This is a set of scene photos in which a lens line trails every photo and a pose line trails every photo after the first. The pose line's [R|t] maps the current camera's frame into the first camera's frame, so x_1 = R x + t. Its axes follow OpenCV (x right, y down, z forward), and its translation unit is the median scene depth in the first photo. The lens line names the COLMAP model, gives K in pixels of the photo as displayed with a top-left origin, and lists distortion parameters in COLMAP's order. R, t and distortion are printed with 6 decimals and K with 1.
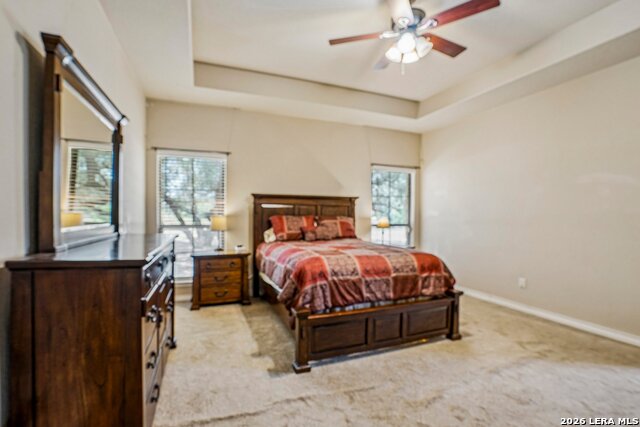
lens RADIAL K [[299.0, 0, 320.8], [0, 299.0, 215.0], [0, 0, 1]] dist [-0.018720, 0.001736]
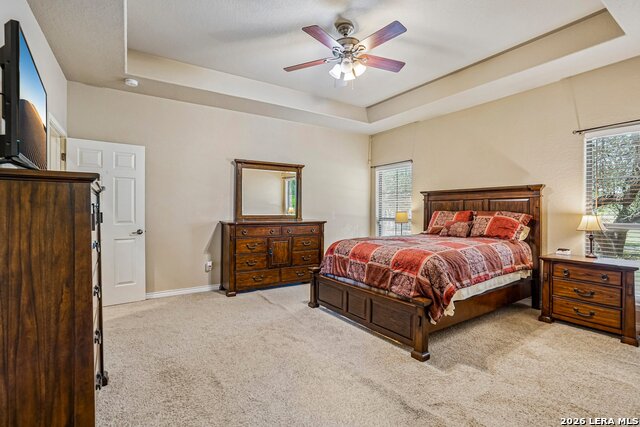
lens RADIAL K [[299.0, 0, 320.8], [0, 299.0, 213.4], [0, 0, 1]] dist [-0.018720, 0.001736]
pose [[0.201908, -0.001669, -0.979403, 1.282040], [-0.004603, 0.999986, -0.002653, 0.025359], [0.979394, 0.005044, 0.201898, 0.607523]]
